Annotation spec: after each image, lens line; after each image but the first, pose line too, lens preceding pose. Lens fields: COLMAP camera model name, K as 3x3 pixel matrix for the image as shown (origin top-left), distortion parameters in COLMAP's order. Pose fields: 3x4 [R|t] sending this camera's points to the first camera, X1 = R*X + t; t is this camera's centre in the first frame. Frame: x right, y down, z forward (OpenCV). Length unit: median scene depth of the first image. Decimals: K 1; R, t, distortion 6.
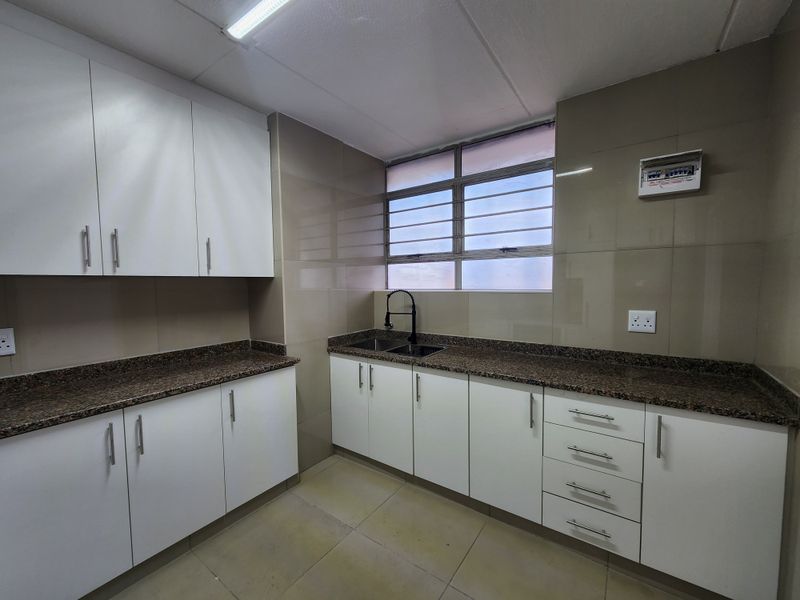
lens RADIAL K [[326.8, 0, 399.5], [0, 326.8, 300.5], [0, 0, 1]] dist [0.007527, -0.001664]
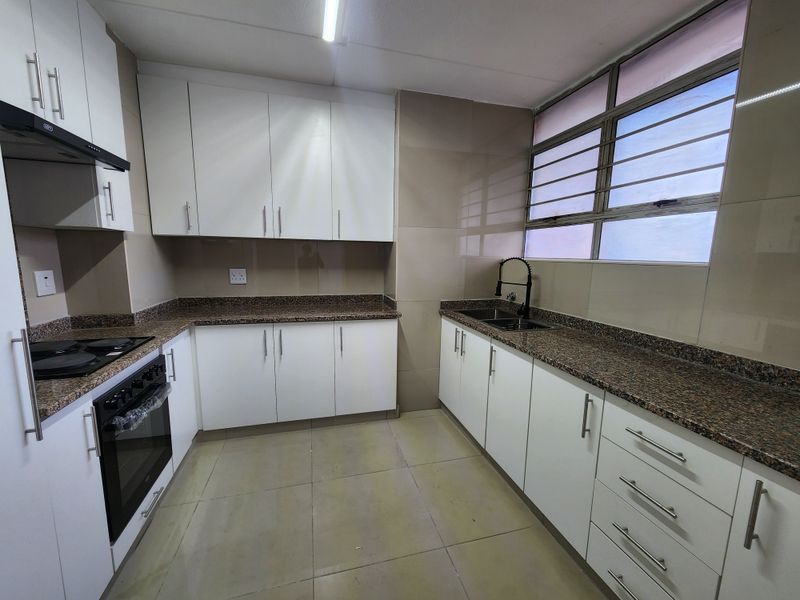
lens RADIAL K [[326.8, 0, 401.8], [0, 326.8, 301.5], [0, 0, 1]] dist [0.007527, -0.001664]
pose [[0.777536, 0.115535, -0.618134, 0.394248], [-0.061729, 0.992253, 0.107814, 0.011715], [0.625802, -0.045673, 0.778644, 0.113983]]
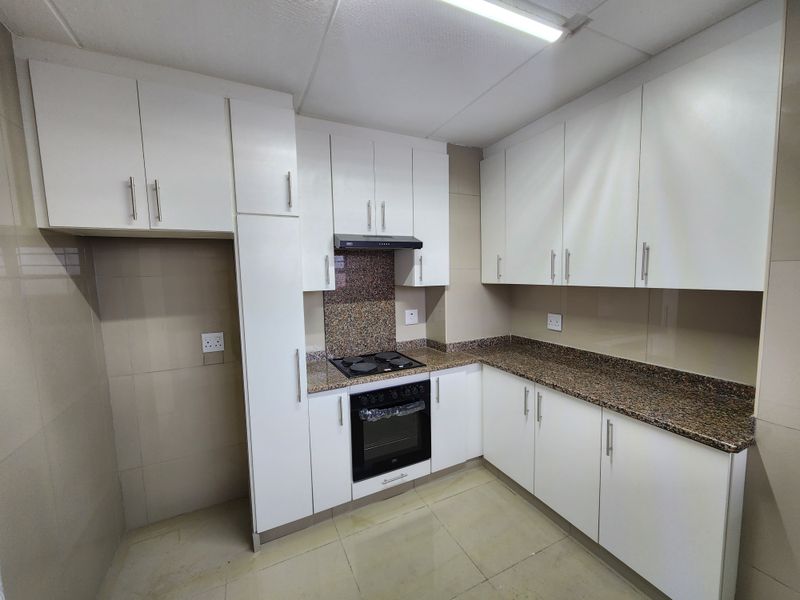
lens RADIAL K [[326.8, 0, 397.6], [0, 326.8, 304.0], [0, 0, 1]] dist [0.007527, -0.001664]
pose [[-0.477897, 0.106190, -0.871974, 0.408865], [-0.020033, 0.991090, 0.131675, -0.114755], [0.878187, 0.080395, -0.471512, 0.739752]]
